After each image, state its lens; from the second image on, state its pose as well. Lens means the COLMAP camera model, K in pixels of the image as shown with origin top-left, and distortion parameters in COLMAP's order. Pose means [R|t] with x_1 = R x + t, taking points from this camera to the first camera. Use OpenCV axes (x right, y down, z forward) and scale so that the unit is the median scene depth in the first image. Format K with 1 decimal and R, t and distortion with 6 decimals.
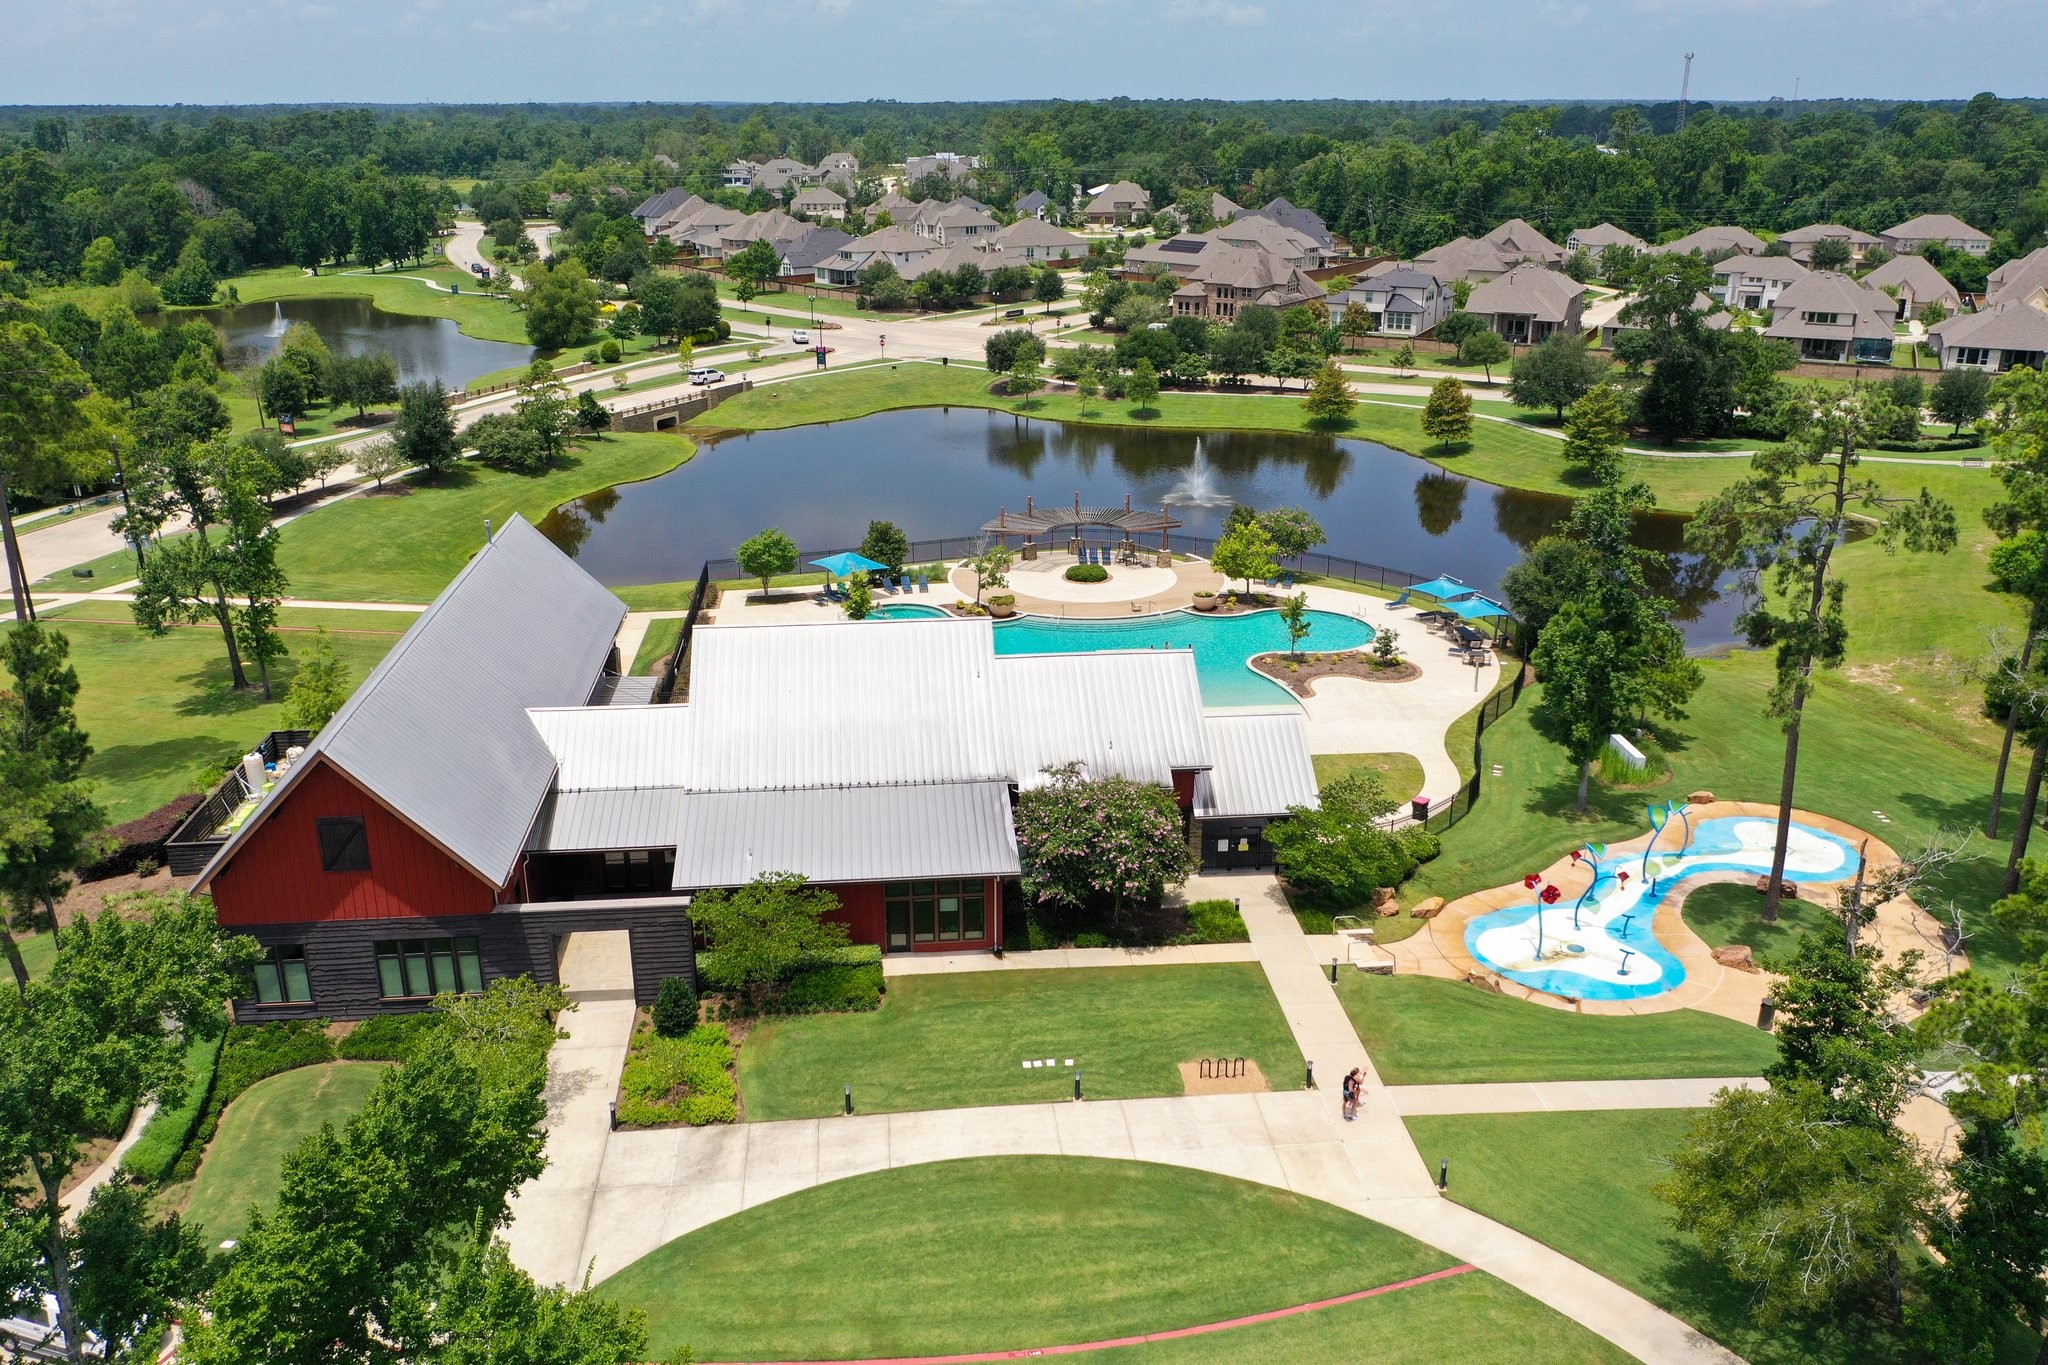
lens RADIAL K [[1624.8, 0, 1021.4], [0, 1624.8, 672.9], [0, 0, 1]] dist [0.005386, -0.002991]
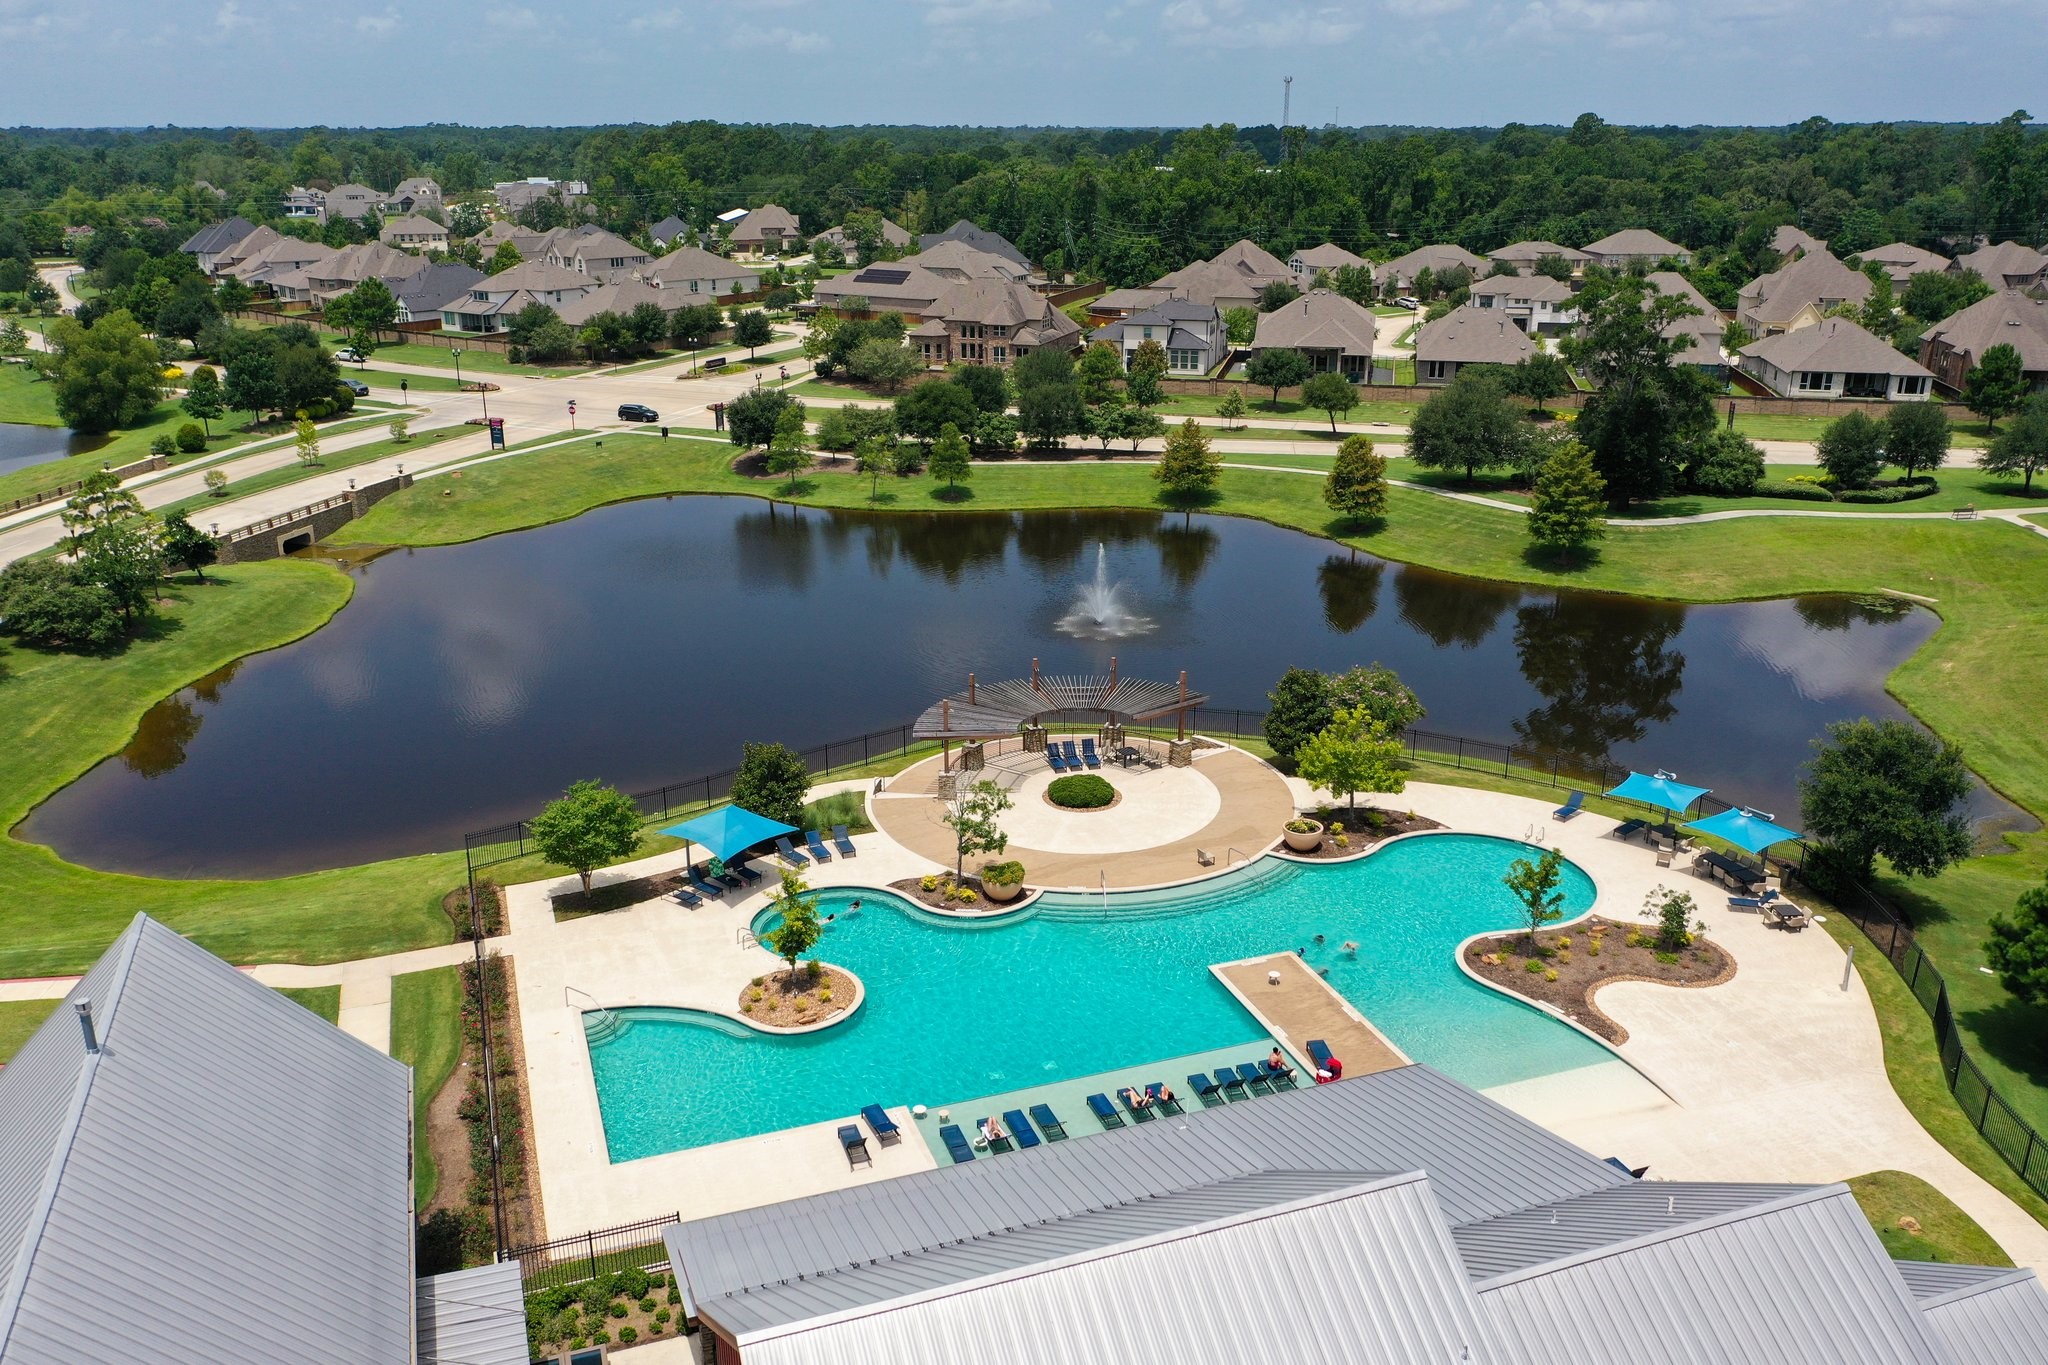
lens RADIAL K [[1624.8, 0, 1021.4], [0, 1624.8, 672.9], [0, 0, 1]] dist [0.005386, -0.002991]
pose [[0.968875, -0.077037, 0.235257, -0.062470], [0.080621, 0.996729, -0.005639, -0.050643], [-0.234053, 0.024430, 0.971917, 0.179451]]
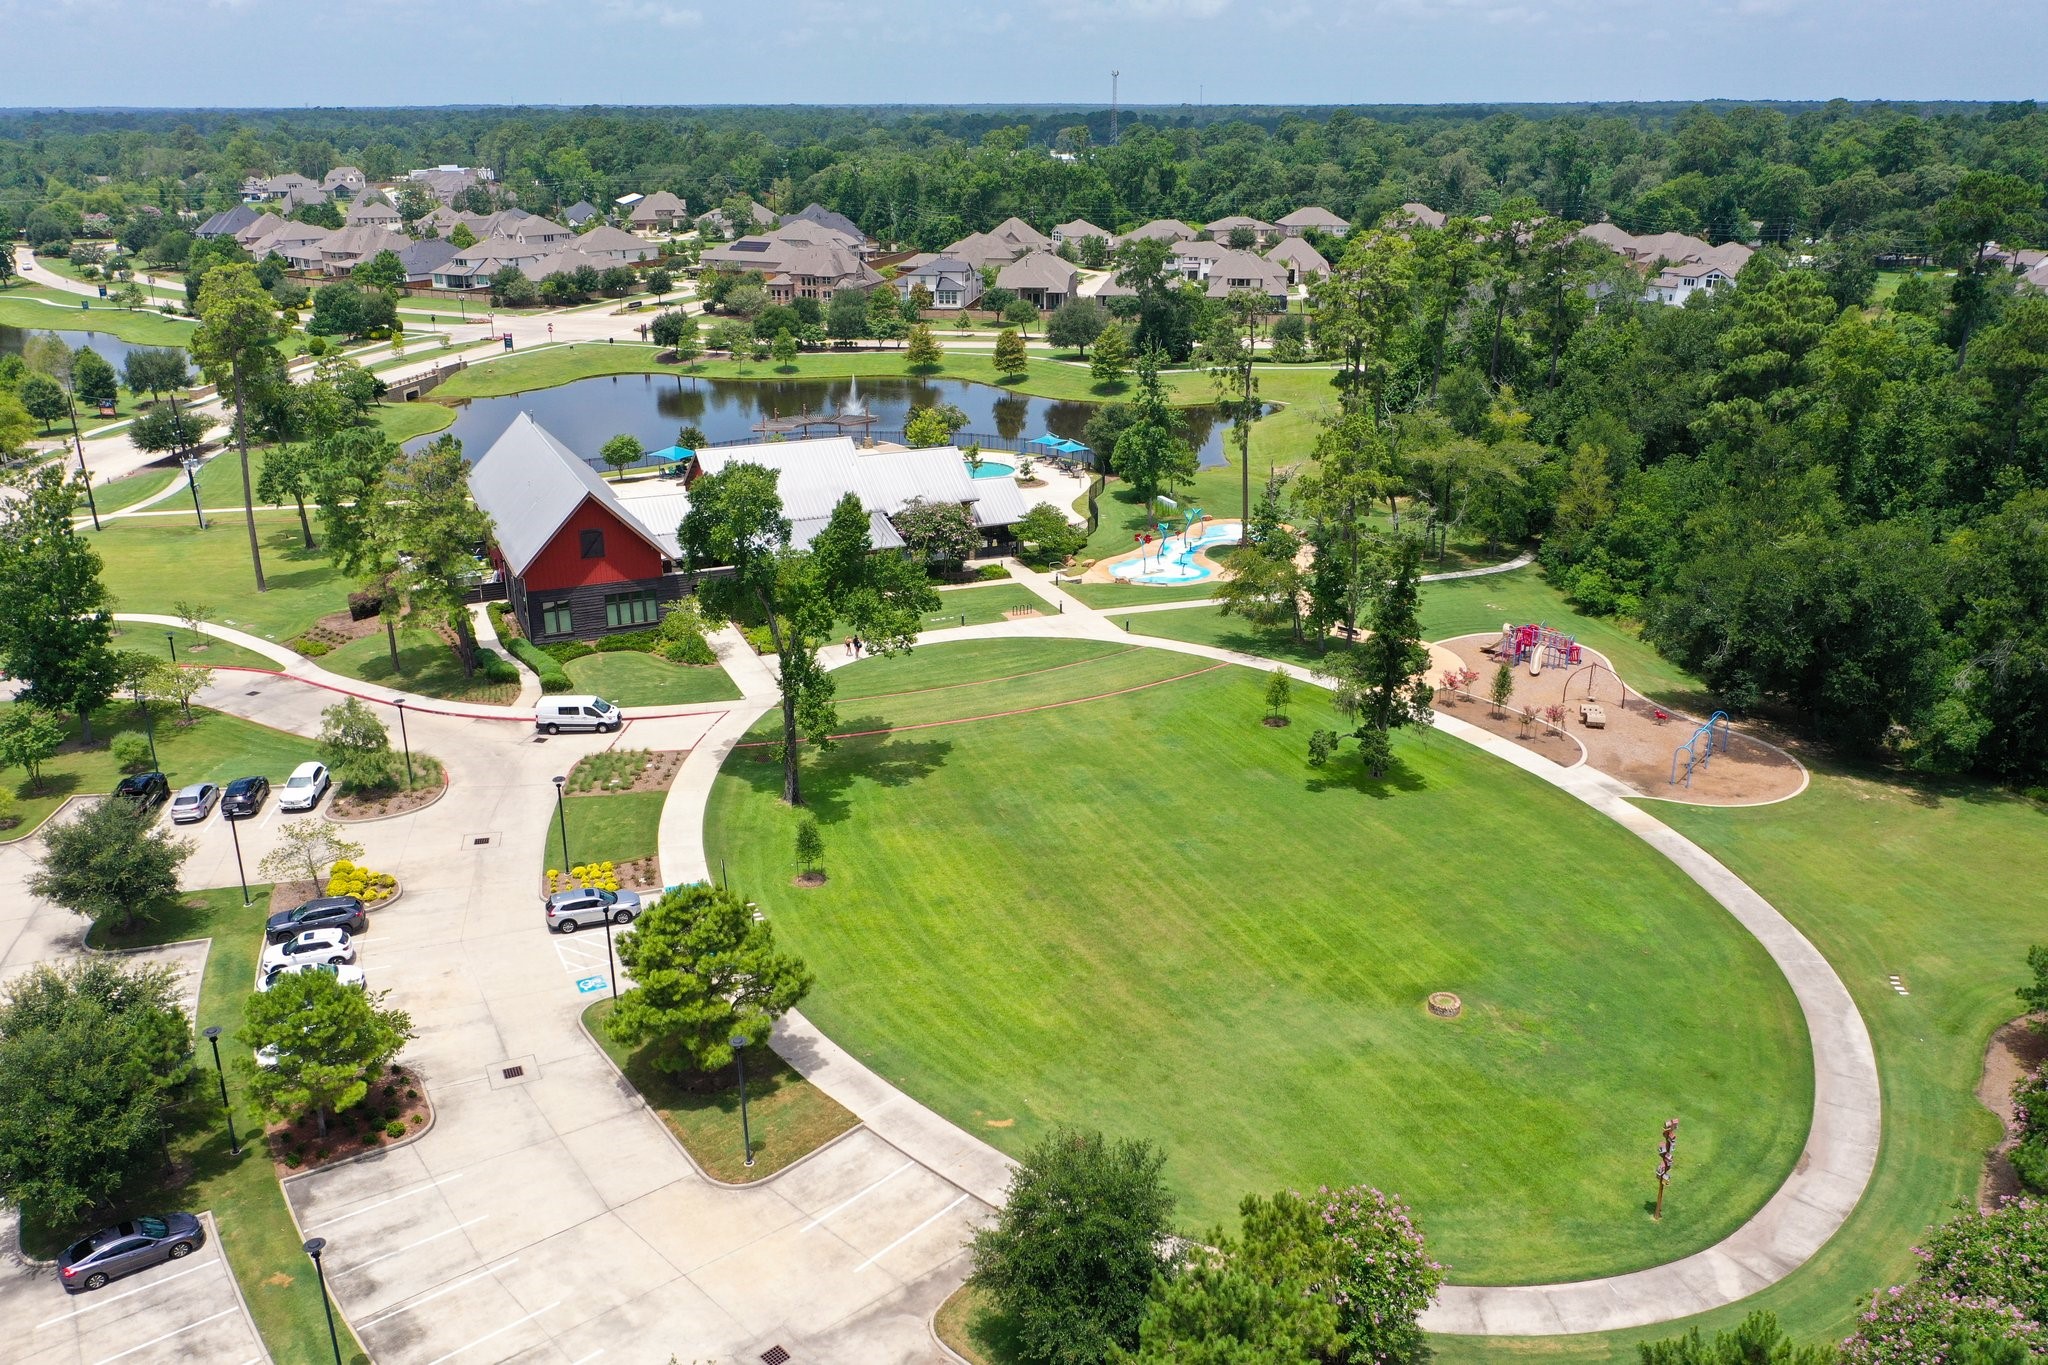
lens RADIAL K [[1624.8, 0, 1021.4], [0, 1624.8, 672.9], [0, 0, 1]] dist [0.005386, -0.002991]
pose [[0.949878, -0.105402, 0.294317, -0.121745], [0.105897, 0.994274, 0.014303, 0.068115], [-0.294140, 0.017581, 0.955601, -0.249789]]
